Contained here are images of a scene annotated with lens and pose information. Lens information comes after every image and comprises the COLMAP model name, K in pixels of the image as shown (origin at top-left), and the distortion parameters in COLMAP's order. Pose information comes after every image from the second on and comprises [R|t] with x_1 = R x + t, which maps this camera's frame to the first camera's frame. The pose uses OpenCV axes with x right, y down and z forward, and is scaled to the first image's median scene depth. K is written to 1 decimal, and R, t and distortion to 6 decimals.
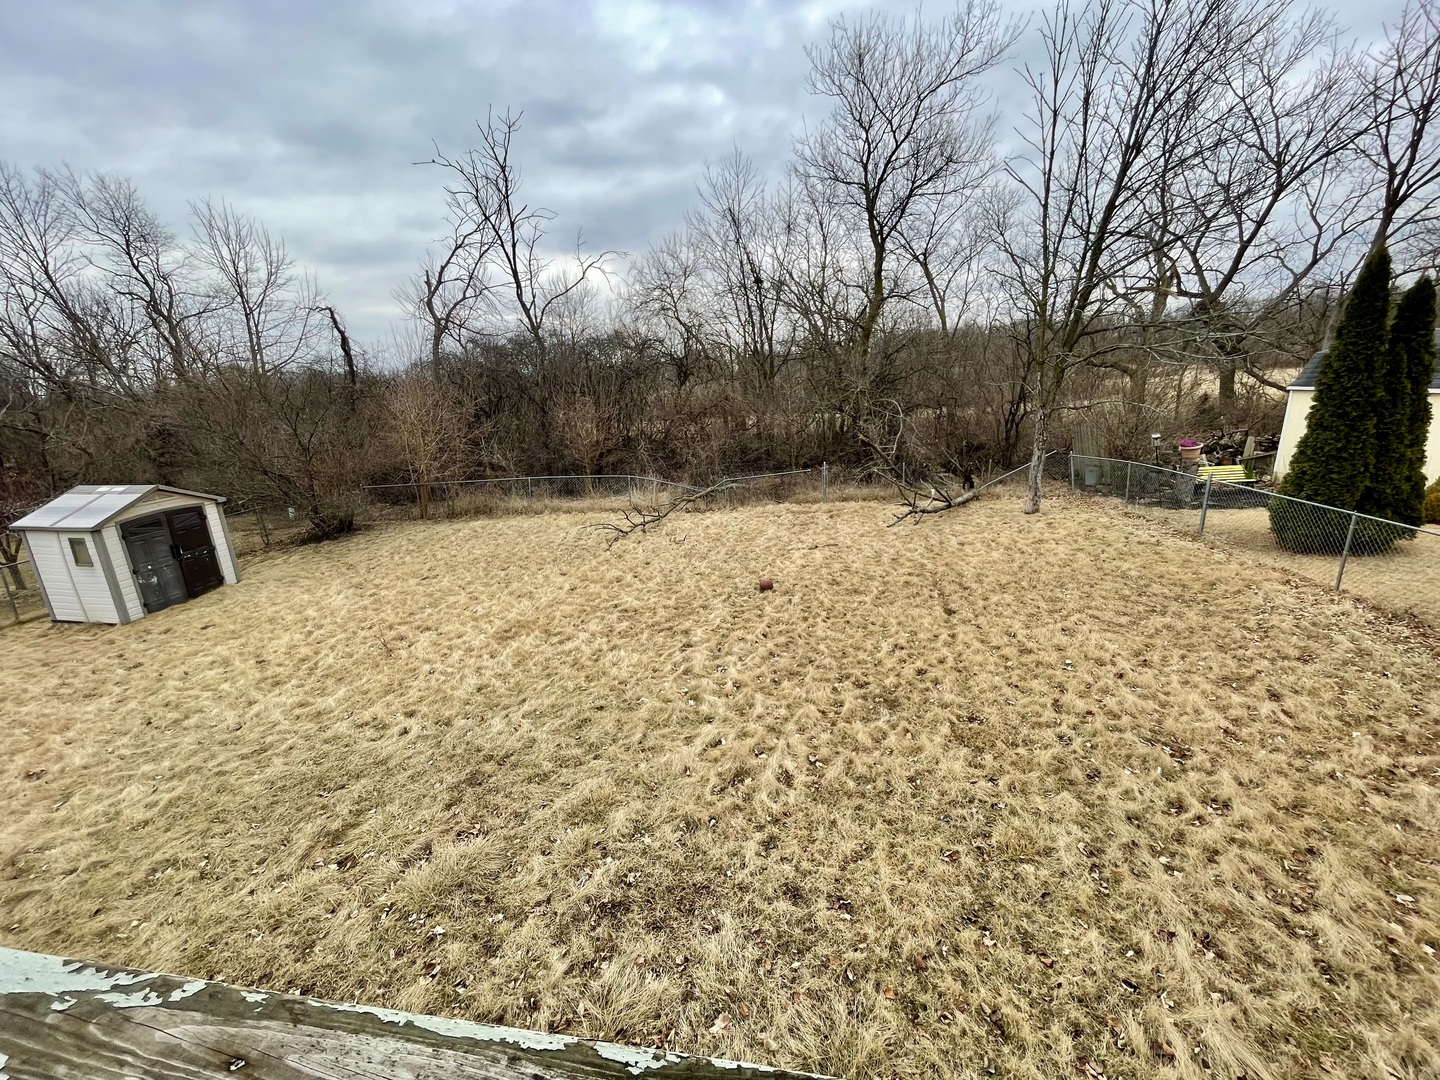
lens RADIAL K [[585.9, 0, 717.3], [0, 585.9, 546.7], [0, 0, 1]] dist [-0.000587, -0.000080]
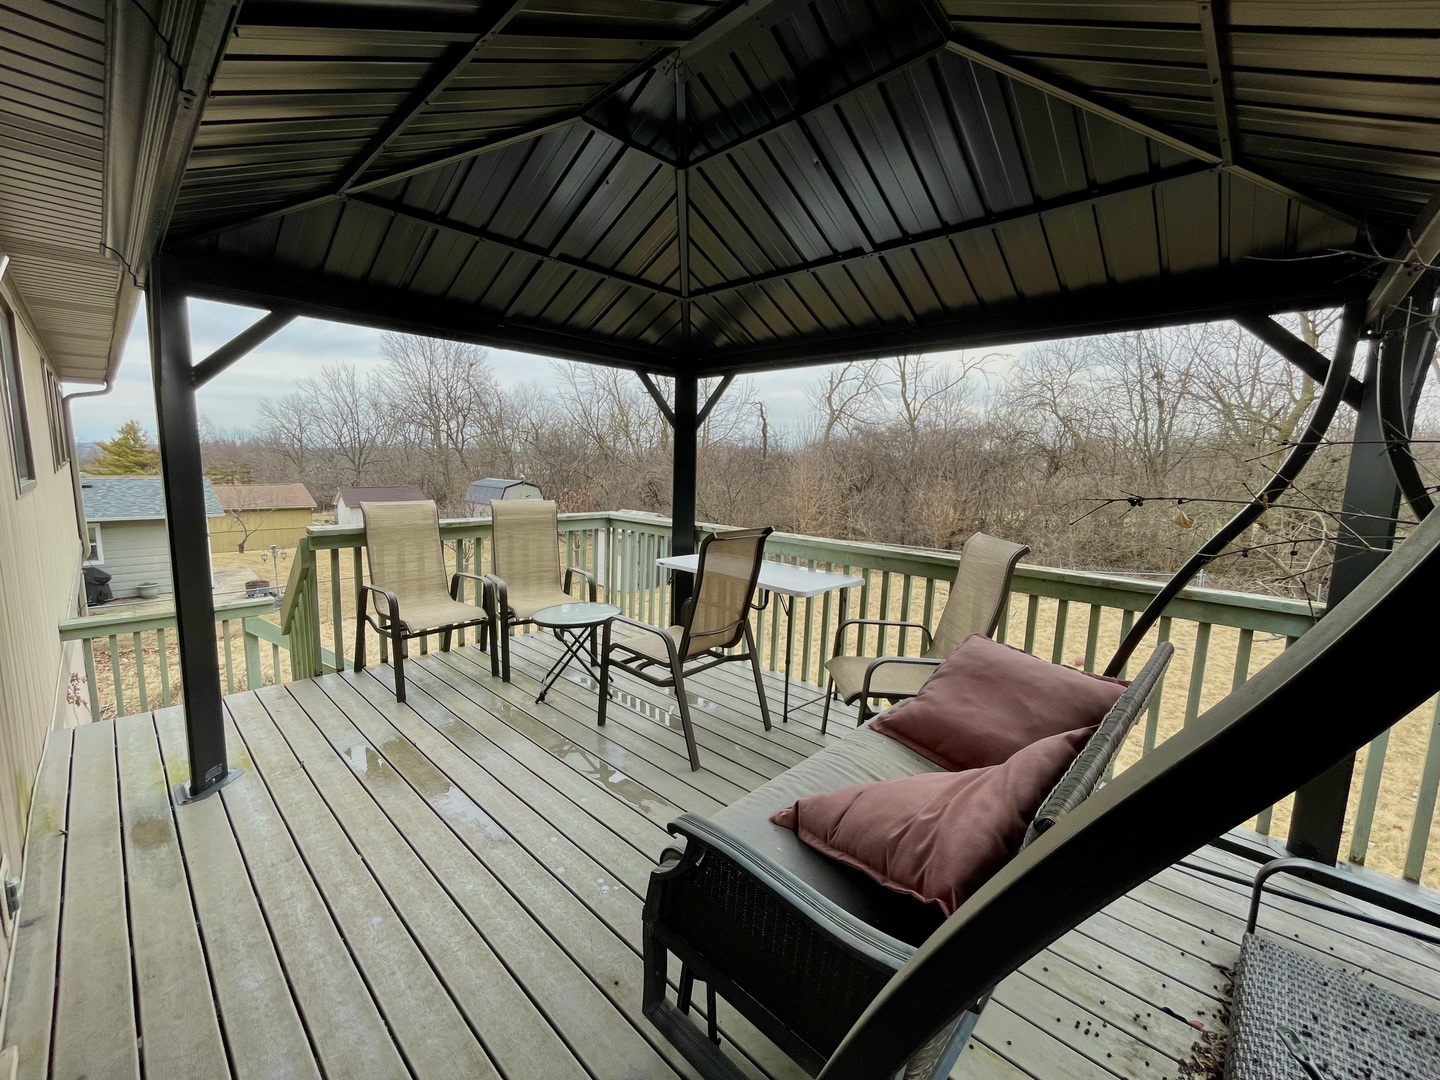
lens RADIAL K [[585.9, 0, 713.9], [0, 585.9, 539.9], [0, 0, 1]] dist [-0.000587, -0.000080]
pose [[0.821928, 0.127732, -0.555084, 0.036843], [-0.205197, 0.975497, -0.079366, 0.028120], [0.531346, 0.179135, 0.827999, -0.114342]]
